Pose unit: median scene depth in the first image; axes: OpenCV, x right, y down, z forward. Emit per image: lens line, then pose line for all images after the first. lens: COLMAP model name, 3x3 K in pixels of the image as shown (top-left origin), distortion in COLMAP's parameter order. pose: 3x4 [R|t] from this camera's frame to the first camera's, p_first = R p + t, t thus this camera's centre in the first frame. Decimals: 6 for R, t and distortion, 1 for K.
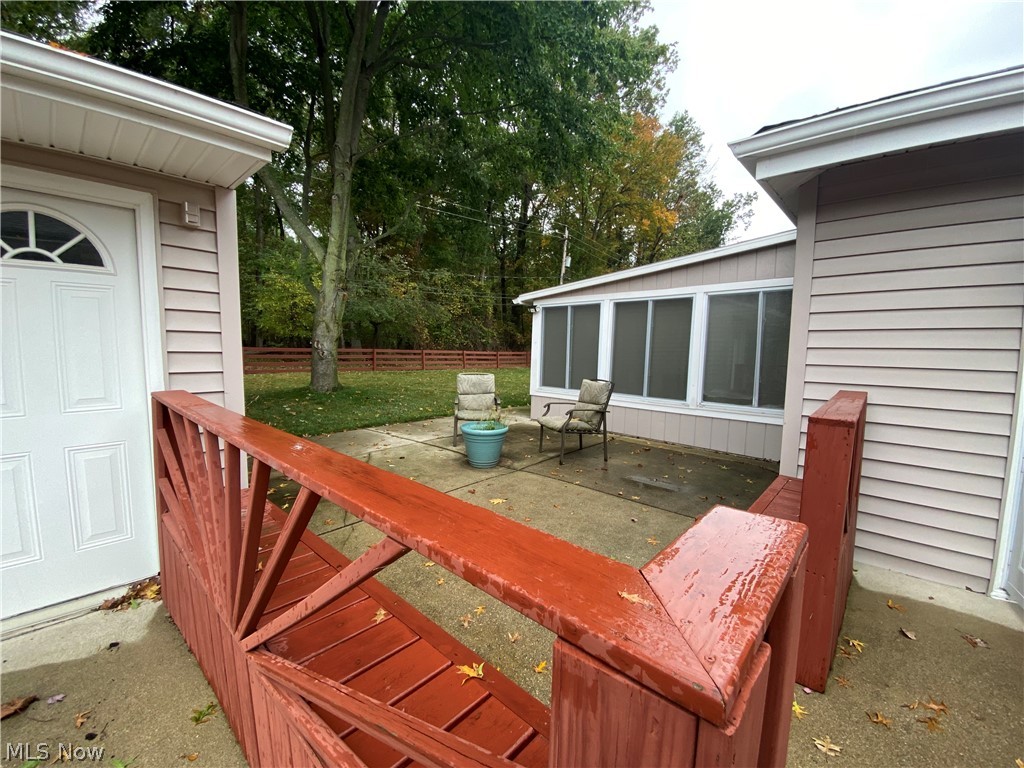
lens RADIAL K [[419.3, 0, 512.0], [0, 419.3, 384.0], [0, 0, 1]] dist [0.000470, -0.000219]
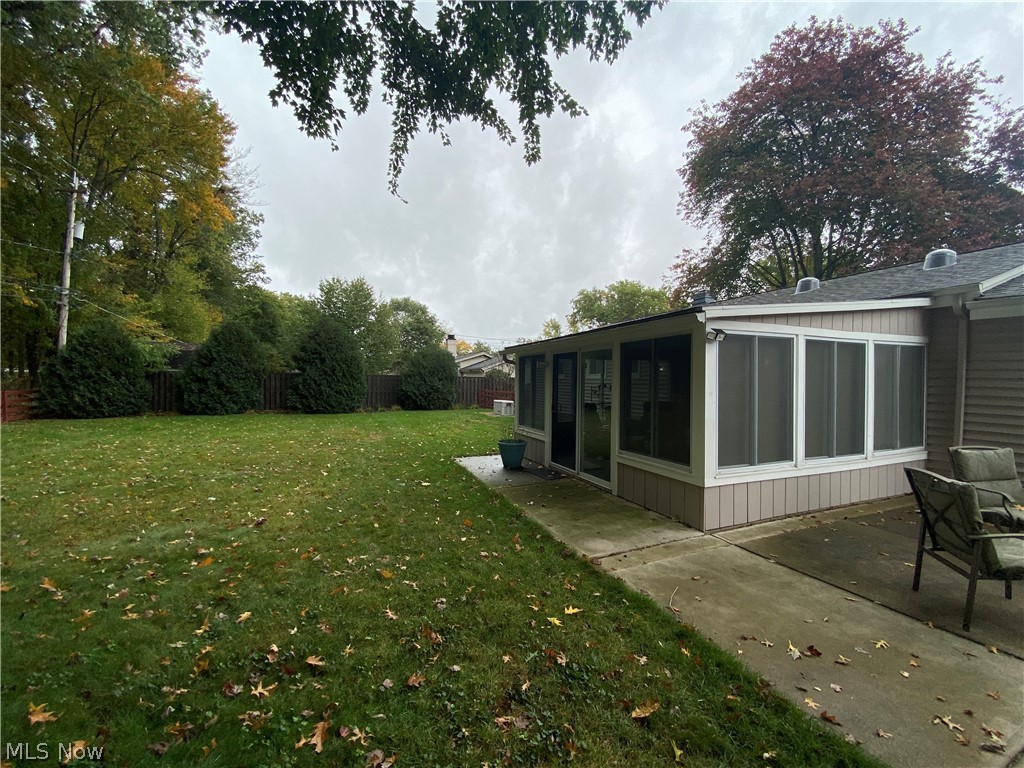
lens RADIAL K [[419.3, 0, 512.0], [0, 419.3, 384.0], [0, 0, 1]] dist [0.000470, -0.000219]
pose [[0.369913, -0.008196, 0.929030, -0.615919], [0.083440, 0.996213, -0.024434, -0.128558], [-0.925312, 0.086557, 0.369197, 1.126535]]
